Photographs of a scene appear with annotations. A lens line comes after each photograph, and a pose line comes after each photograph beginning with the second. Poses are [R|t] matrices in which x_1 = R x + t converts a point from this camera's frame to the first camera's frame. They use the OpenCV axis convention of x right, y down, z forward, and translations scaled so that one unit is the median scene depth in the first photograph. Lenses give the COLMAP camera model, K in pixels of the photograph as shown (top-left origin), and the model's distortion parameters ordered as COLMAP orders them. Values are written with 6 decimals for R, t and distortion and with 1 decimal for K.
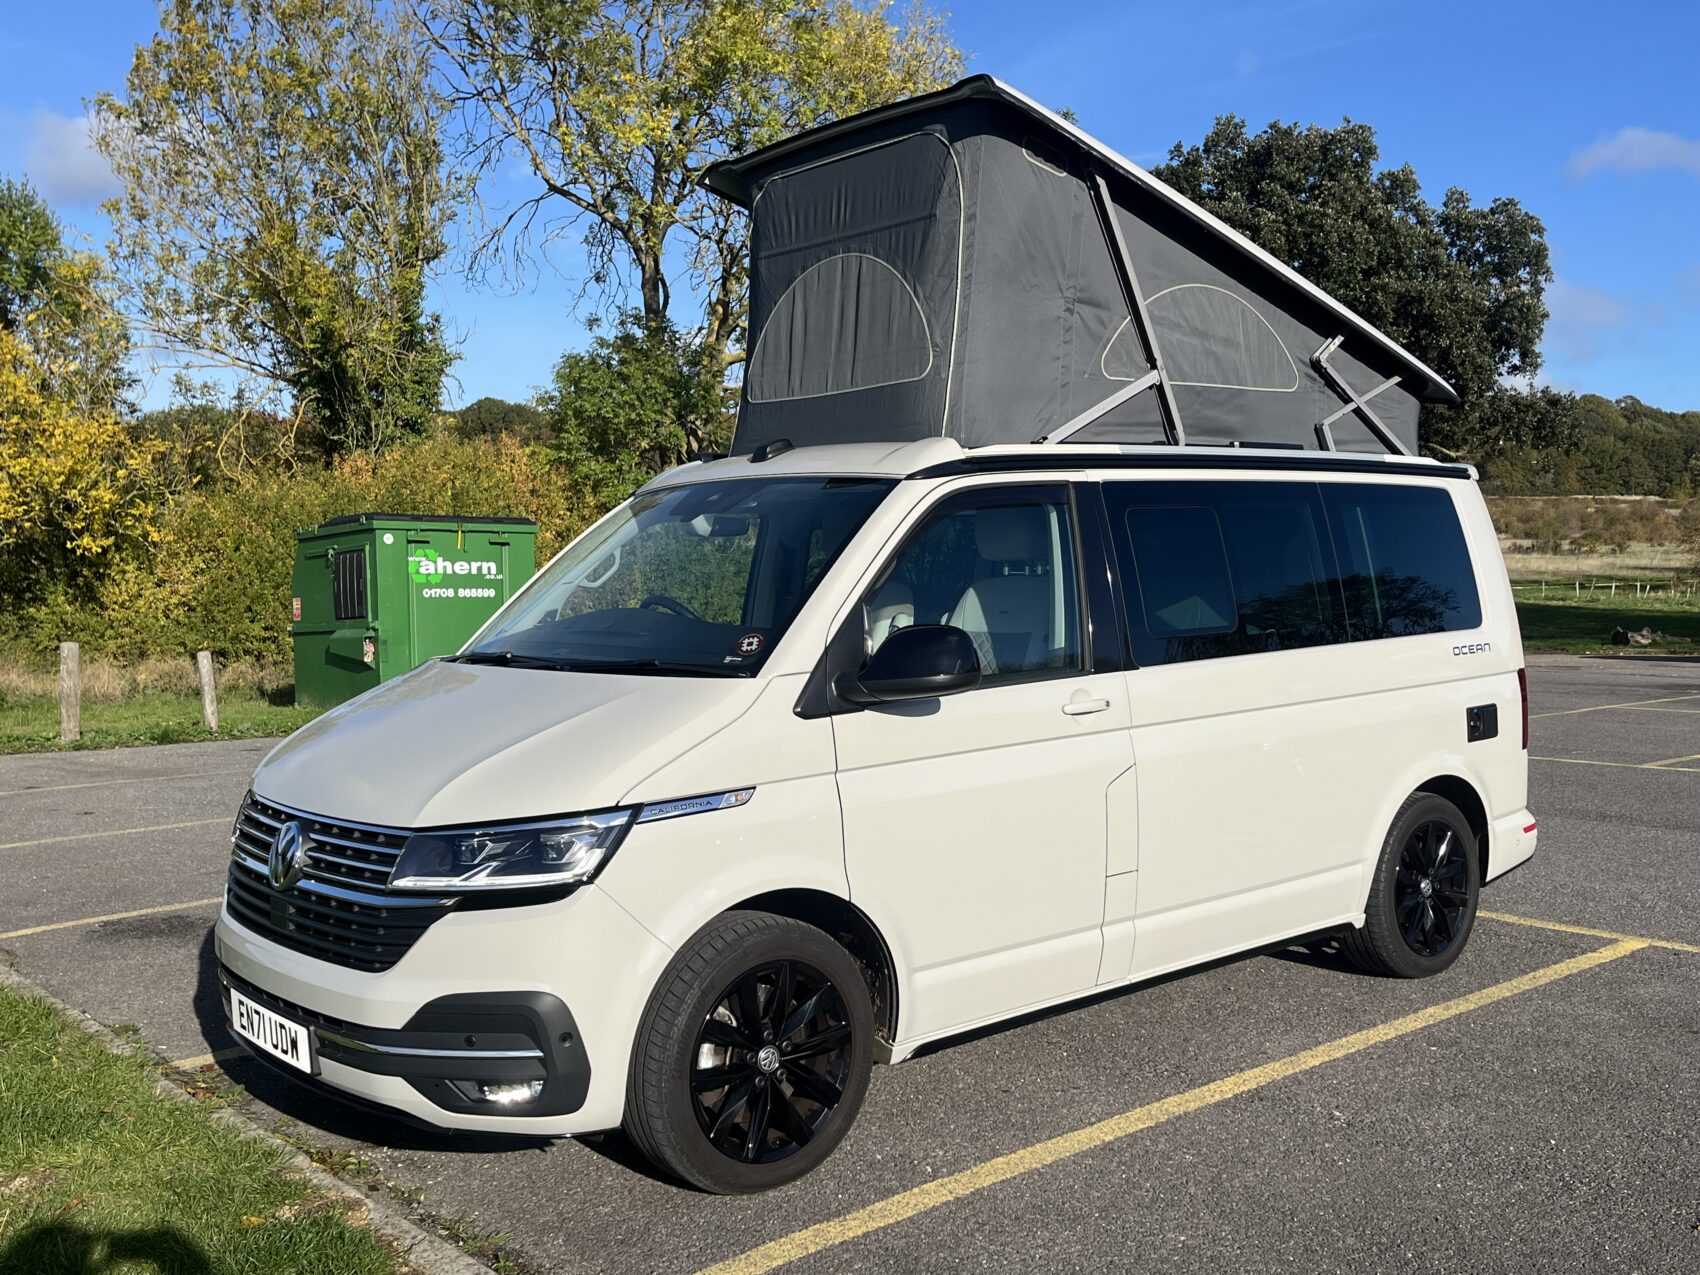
lens RADIAL K [[1652.5, 0, 851.8], [0, 1652.5, 648.9], [0, 0, 1]] dist [0.026946, 0.007485]
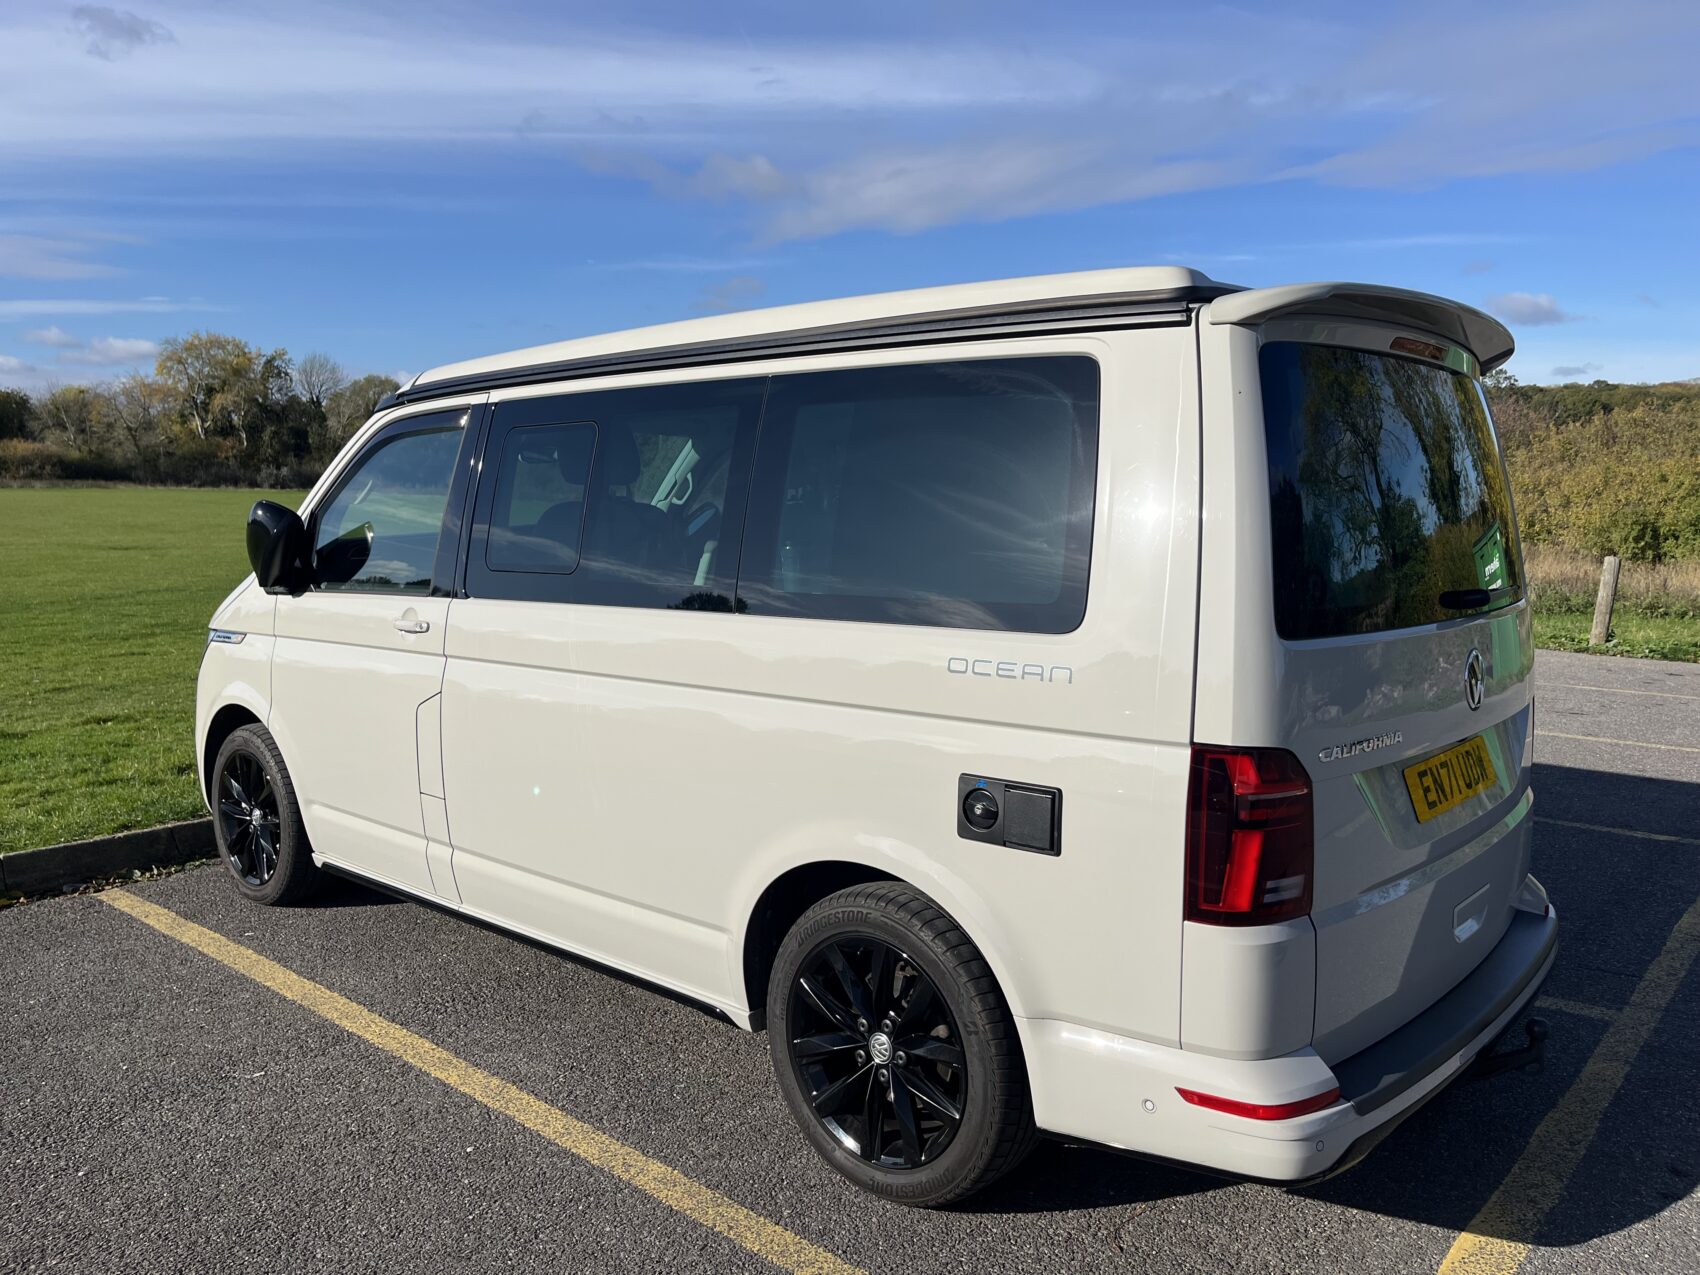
lens RADIAL K [[1285.4, 0, 841.8], [0, 1285.4, 642.7], [0, 0, 1]] dist [0.057859, -0.088870]
pose [[0.136702, 0.129052, -0.982170, 0.790335], [-0.058469, 0.990800, 0.122048, -0.056520], [0.988885, 0.040742, 0.142990, 0.926089]]
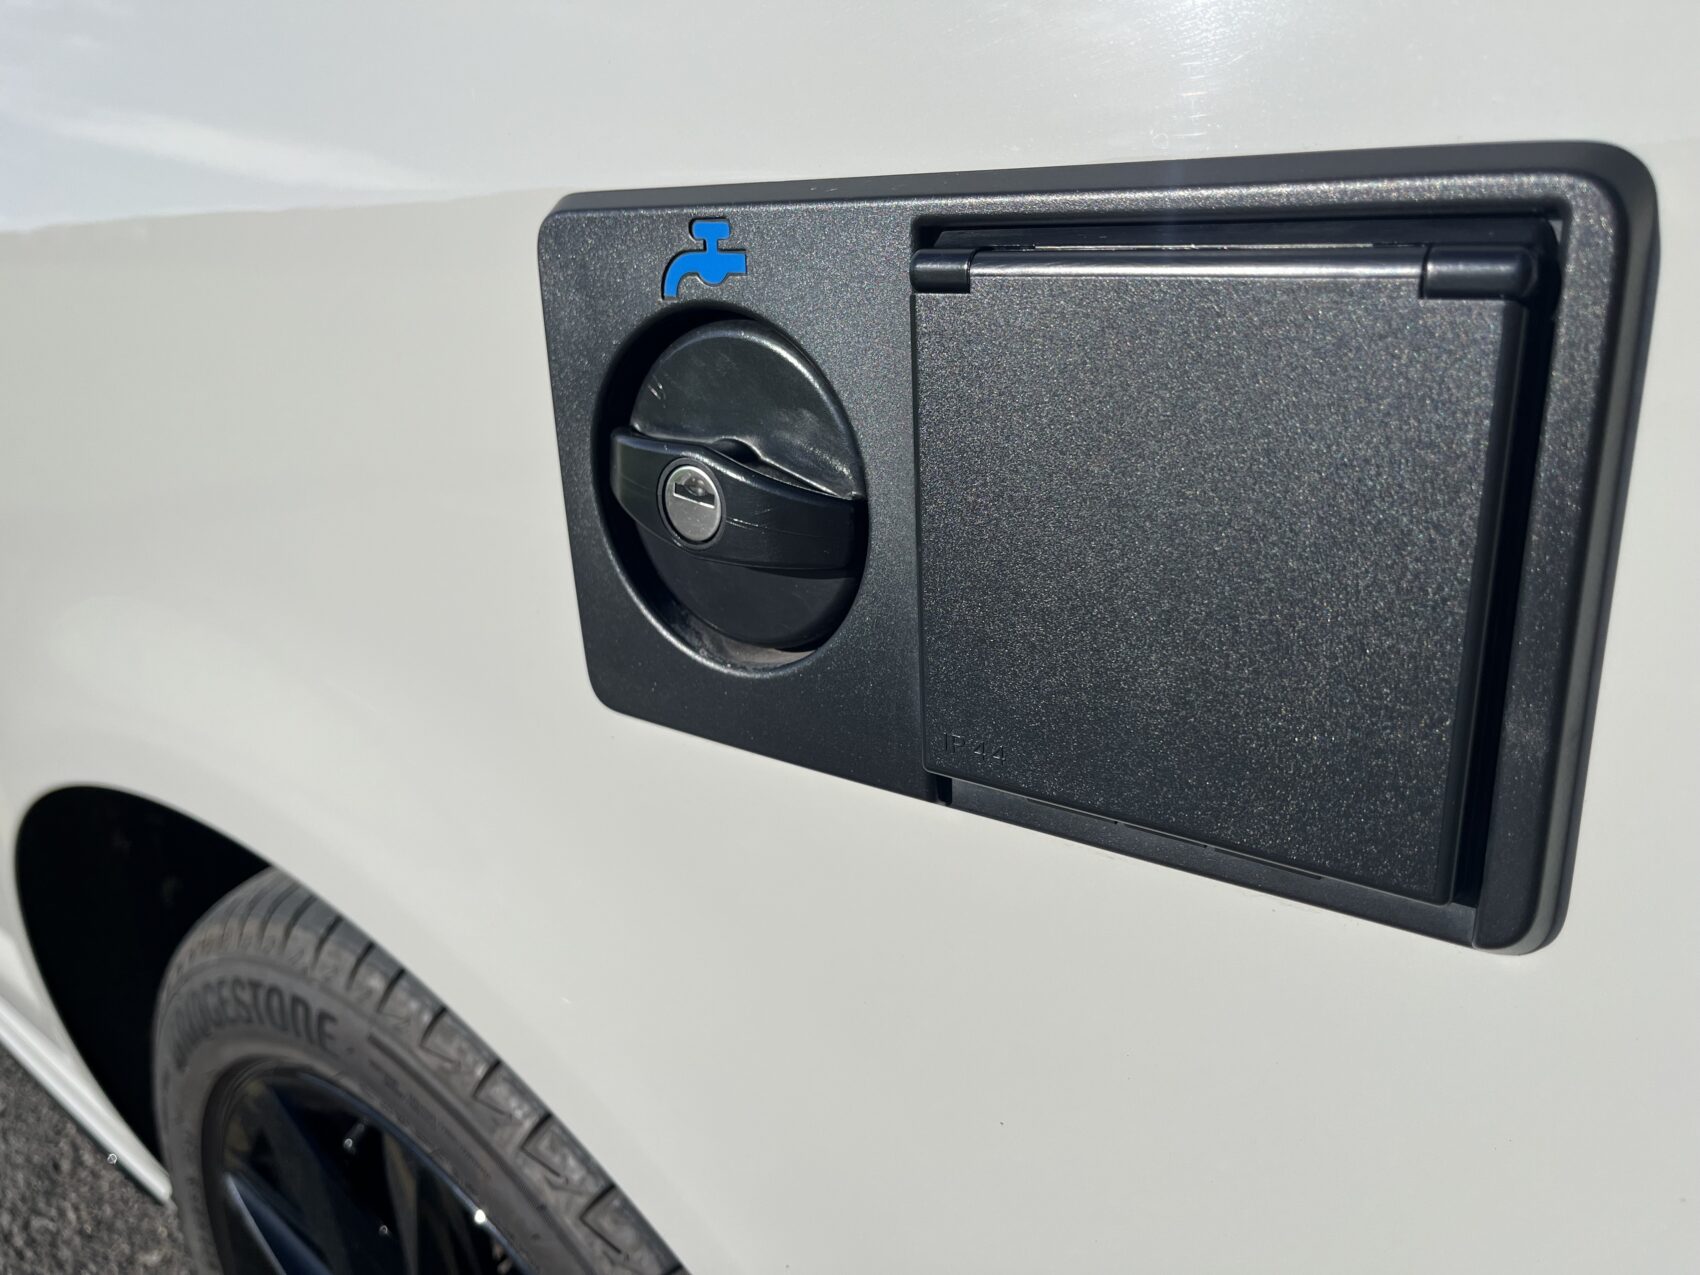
lens RADIAL K [[1285.4, 0, 841.8], [0, 1285.4, 642.7], [0, 0, 1]] dist [0.057859, -0.088870]
pose [[0.166768, 0.354215, -0.920174, 0.437911], [0.000777, 0.933196, 0.359368, 0.034063], [0.985996, -0.060646, 0.155352, 1.029738]]
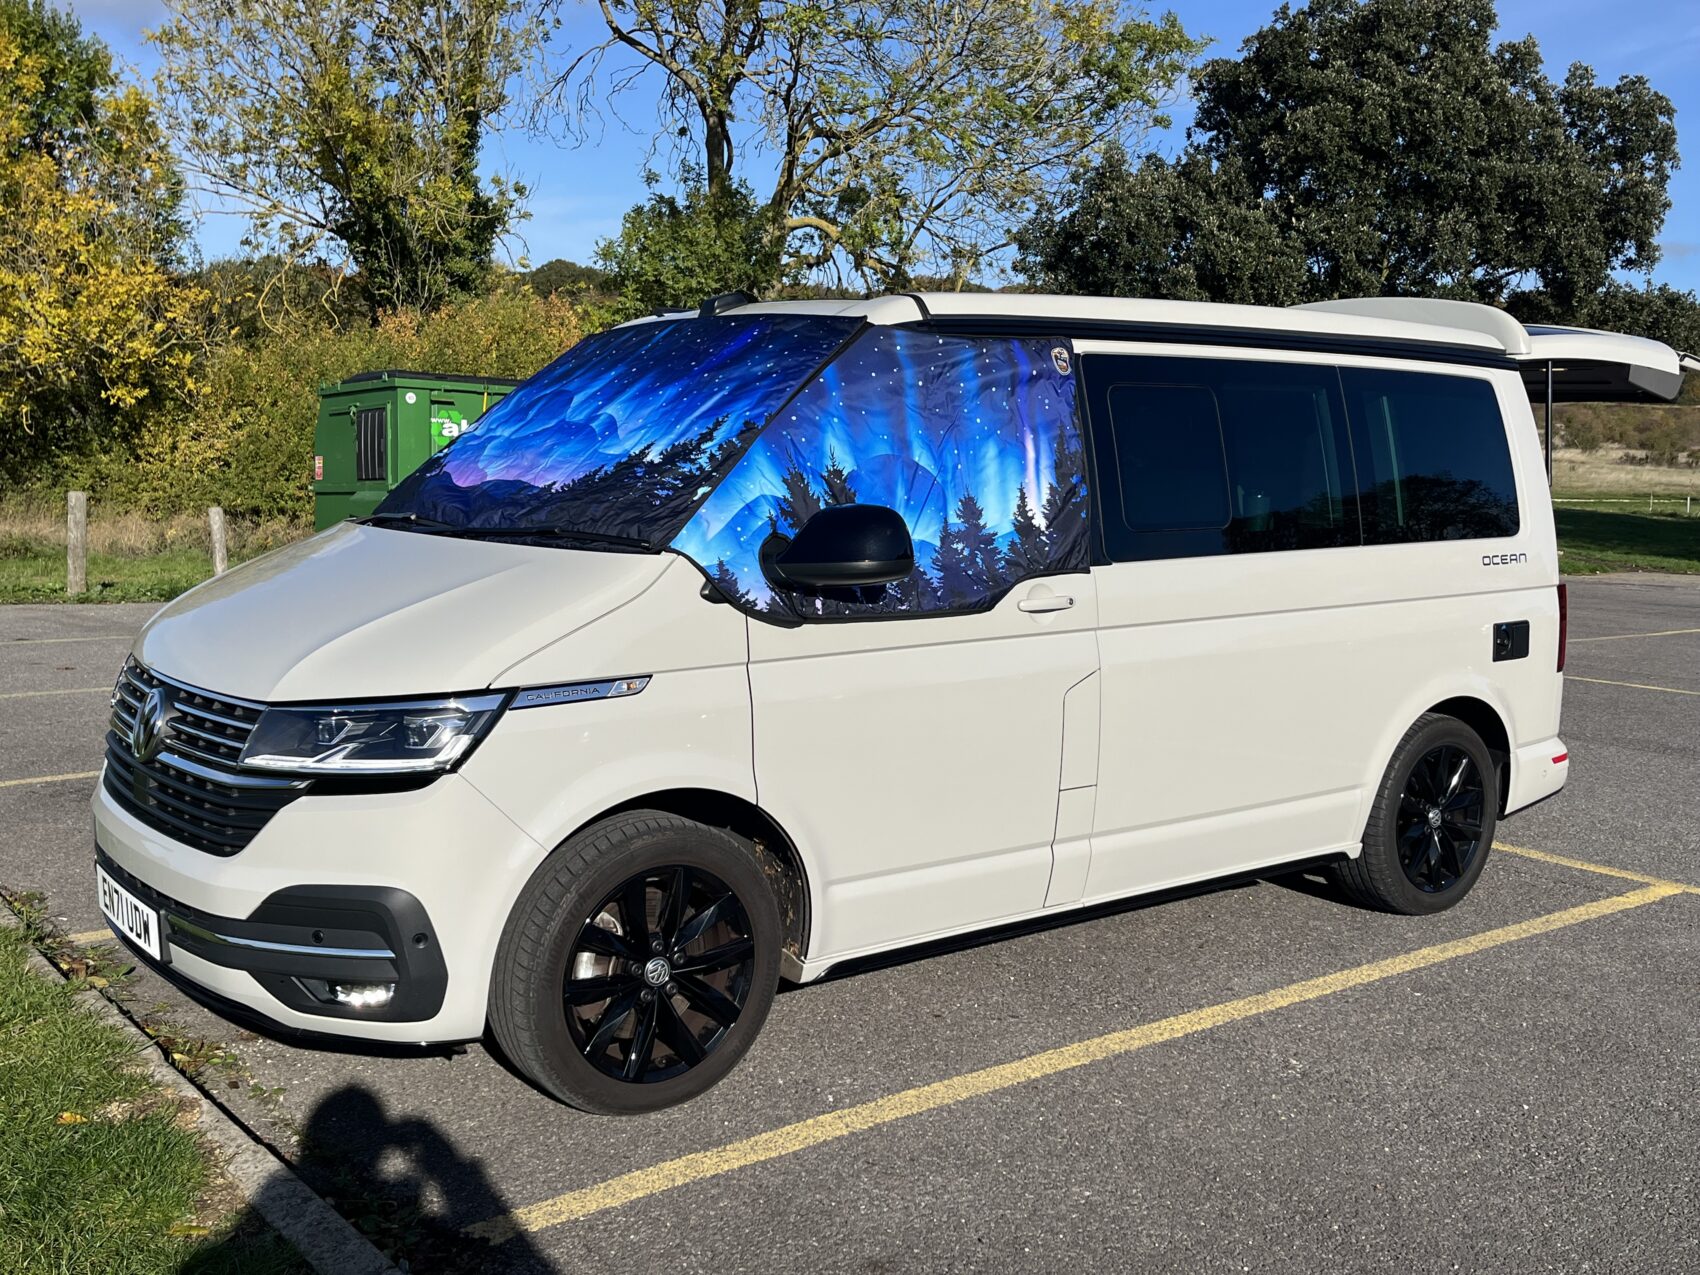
lens RADIAL K [[1701.6, 0, 850.0], [0, 1701.6, 637.5], [0, 0, 1]] dist [0.037087, -0.015368]
pose [[0.998080, 0.045612, -0.041913, 0.060032], [-0.043007, 0.997206, 0.061081, 0.001131], [0.044582, -0.059161, 0.997252, 0.052709]]
